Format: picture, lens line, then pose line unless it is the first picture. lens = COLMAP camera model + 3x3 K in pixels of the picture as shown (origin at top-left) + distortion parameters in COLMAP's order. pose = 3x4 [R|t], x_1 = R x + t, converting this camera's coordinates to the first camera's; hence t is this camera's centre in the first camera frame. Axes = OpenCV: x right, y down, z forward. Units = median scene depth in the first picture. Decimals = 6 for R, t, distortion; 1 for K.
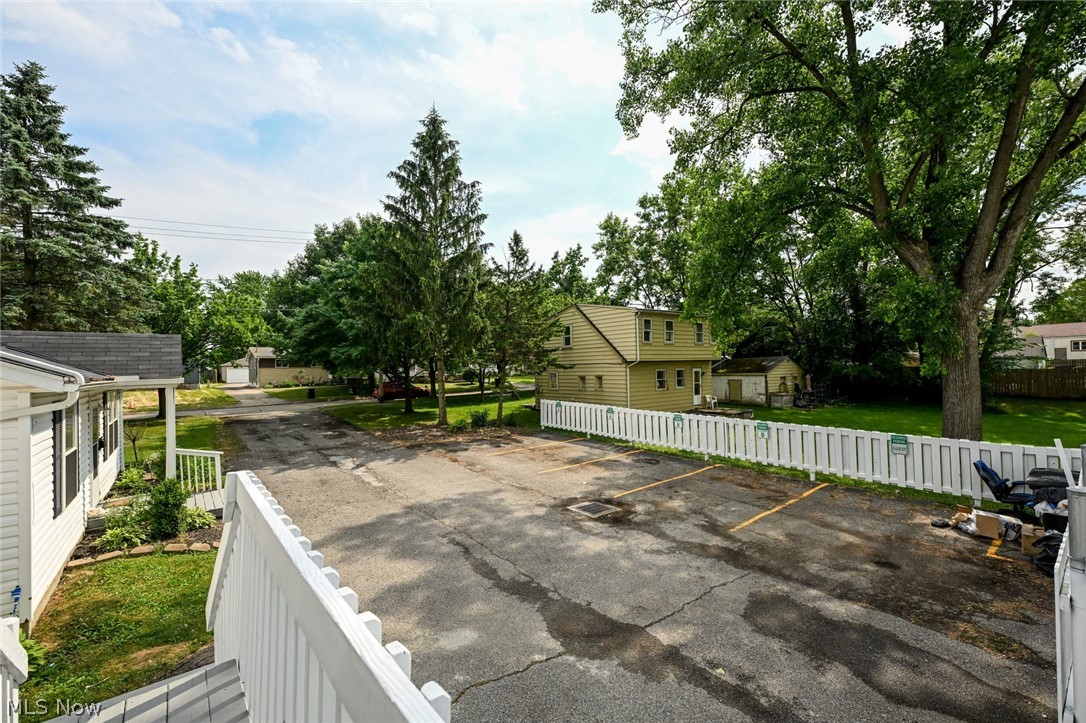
lens RADIAL K [[434.0, 0, 543.3], [0, 434.0, 362.2], [0, 0, 1]] dist [-0.004108, 0.000264]
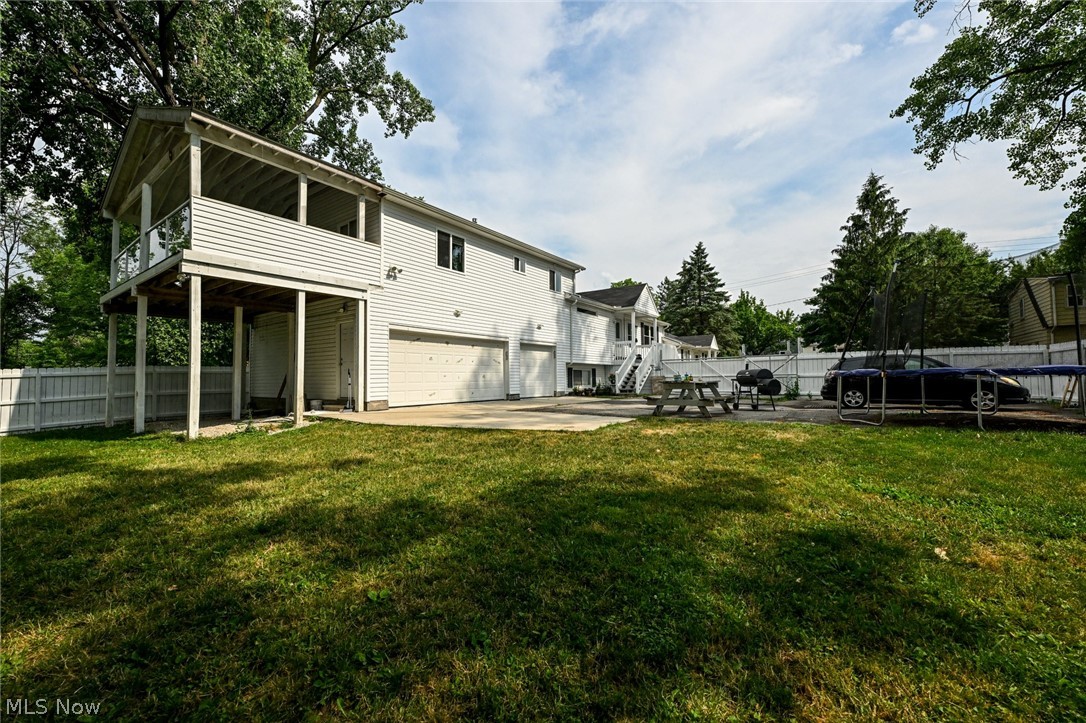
lens RADIAL K [[431.0, 0, 542.5], [0, 431.0, 364.4], [0, 0, 1]] dist [-0.004807, -0.000038]
pose [[0.243090, -0.014396, -0.969897, 0.993225], [0.017428, 0.999793, -0.010471, 0.086364], [0.969847, -0.014358, 0.243290, -0.535317]]
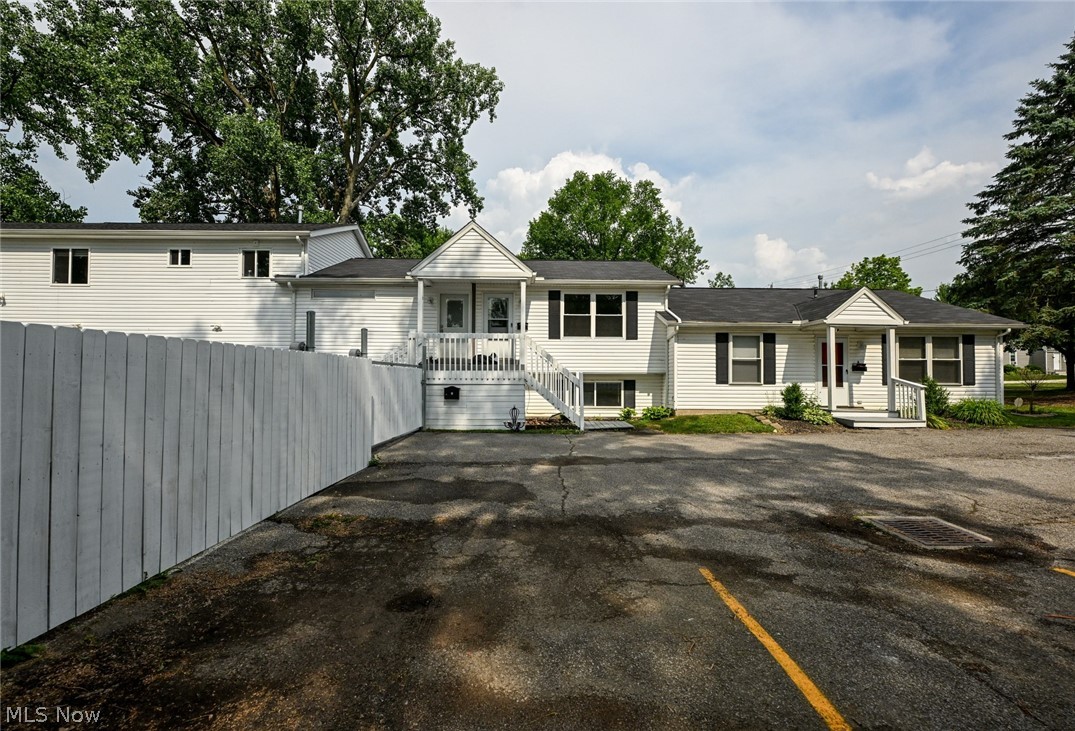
lens RADIAL K [[440.6, 0, 526.1], [0, 440.6, 365.5], [0, 0, 1]] dist [-0.002158, -0.000117]
pose [[-0.635053, 0.001565, -0.772467, 0.376946], [0.020205, 0.999689, -0.014586, 0.080201], [0.772204, -0.024871, -0.634888, 0.489001]]
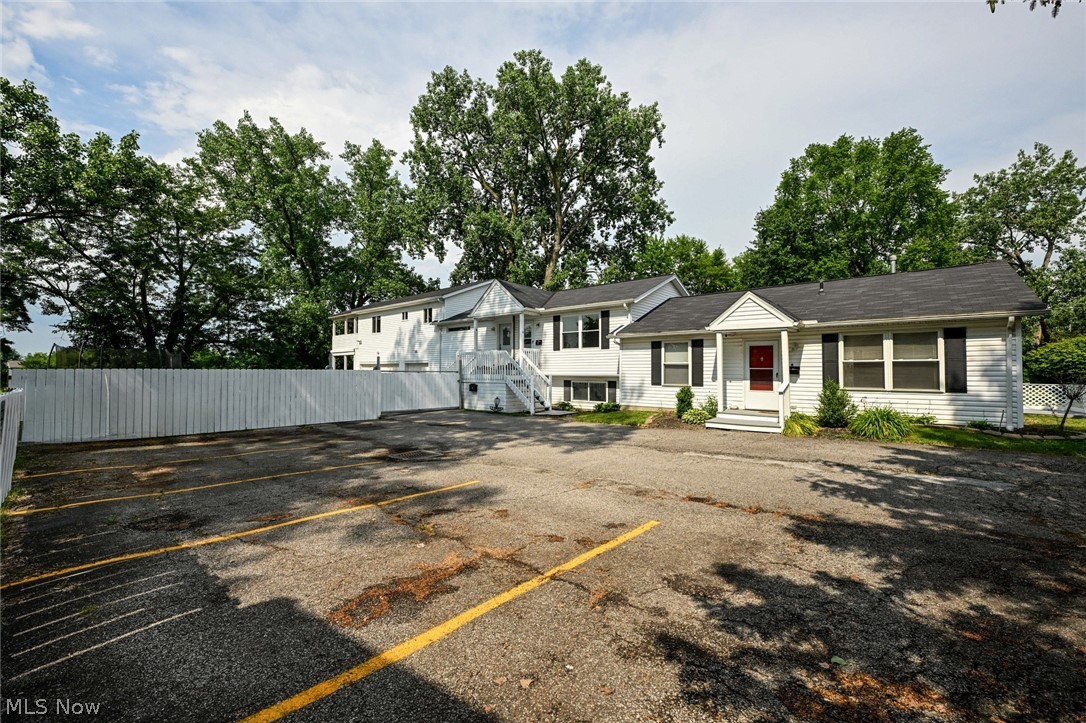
lens RADIAL K [[429.4, 0, 540.1], [0, 429.4, 362.0], [0, 0, 1]] dist [-0.001697, 0.000288]
pose [[-0.985633, 0.015833, -0.168157, -0.001400], [0.021633, 0.999230, -0.032720, 0.083814], [0.167510, -0.035888, -0.985217, 1.007202]]
